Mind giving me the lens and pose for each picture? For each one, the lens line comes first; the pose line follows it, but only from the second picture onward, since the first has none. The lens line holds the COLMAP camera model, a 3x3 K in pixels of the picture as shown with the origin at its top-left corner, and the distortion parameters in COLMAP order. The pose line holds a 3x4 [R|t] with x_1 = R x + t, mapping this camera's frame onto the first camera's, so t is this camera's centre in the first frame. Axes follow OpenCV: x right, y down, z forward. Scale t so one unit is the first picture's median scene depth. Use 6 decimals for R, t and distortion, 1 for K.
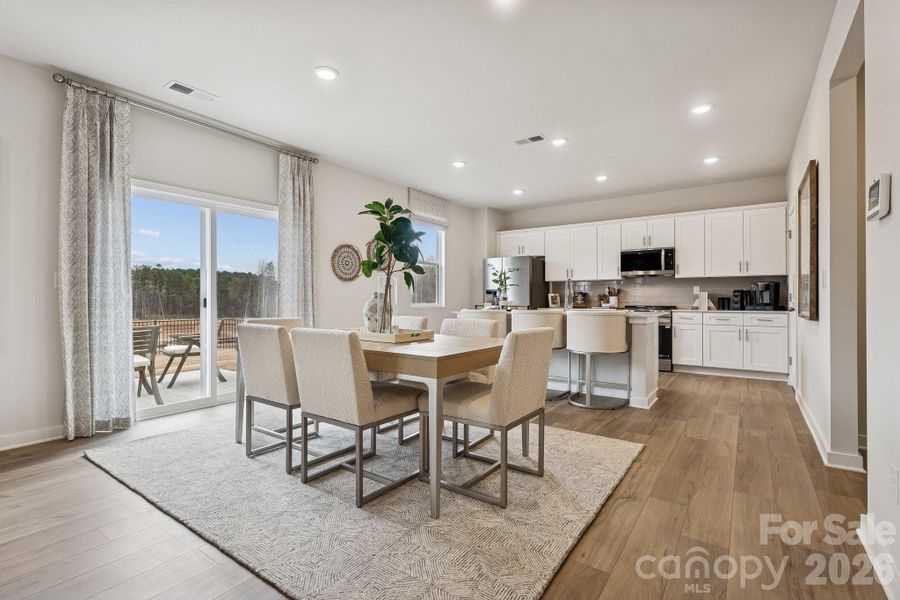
lens RADIAL K [[422.1, 0, 452.1], [0, 422.1, 298.2], [0, 0, 1]] dist [0.008984, 0.000283]
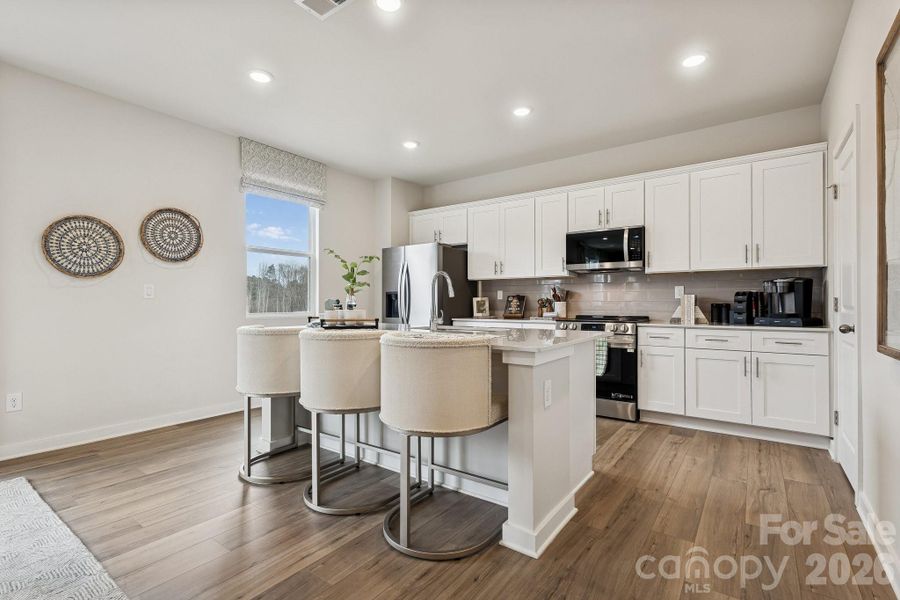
lens RADIAL K [[423.3, 0, 450.0], [0, 423.3, 300.0], [0, 0, 1]] dist [-0.000673, -0.000156]
pose [[0.999850, -0.000383, -0.017331, 0.245655], [0.000328, 0.999995, -0.003179, -0.005235], [0.017332, 0.003173, 0.999845, 0.357177]]
